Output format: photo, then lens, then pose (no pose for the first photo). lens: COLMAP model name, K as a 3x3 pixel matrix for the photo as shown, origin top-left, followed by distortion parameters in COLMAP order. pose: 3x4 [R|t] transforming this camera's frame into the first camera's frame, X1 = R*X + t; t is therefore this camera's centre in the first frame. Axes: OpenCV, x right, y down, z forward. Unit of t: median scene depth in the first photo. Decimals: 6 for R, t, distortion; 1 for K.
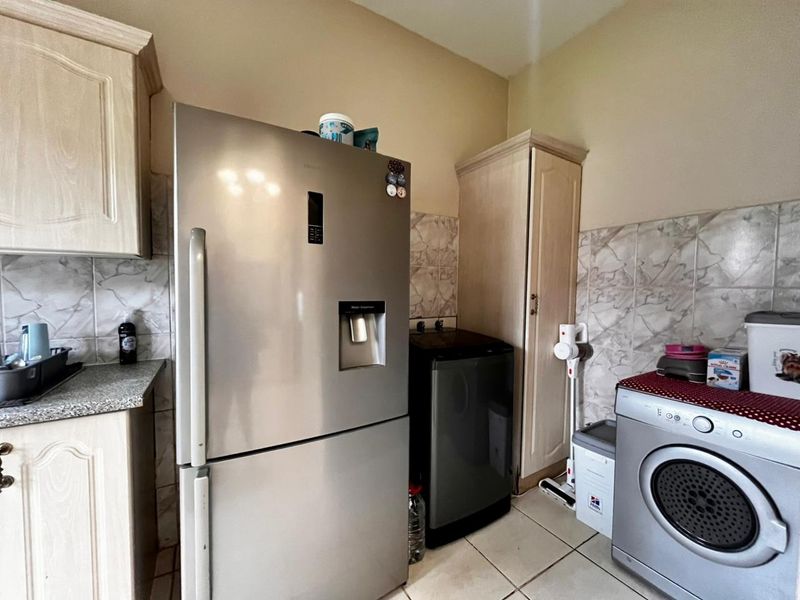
lens RADIAL K [[324.5, 0, 399.1], [0, 324.5, 300.2], [0, 0, 1]] dist [-0.000966, -0.000699]
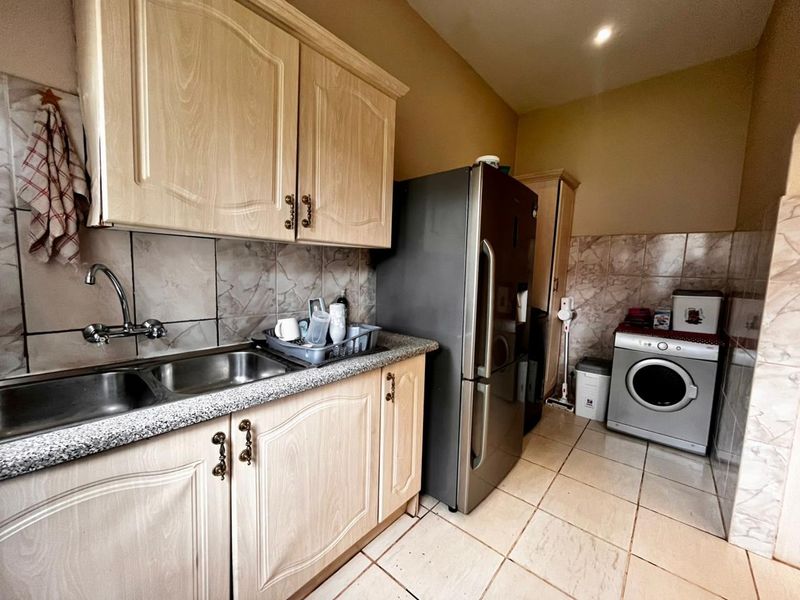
lens RADIAL K [[324.5, 0, 401.3], [0, 324.5, 301.1], [0, 0, 1]] dist [-0.000966, -0.000699]
pose [[0.948999, -0.010564, 0.315101, -0.889626], [-0.011560, 0.997601, 0.068261, -0.007357], [-0.315066, -0.068422, 0.946600, -0.265023]]
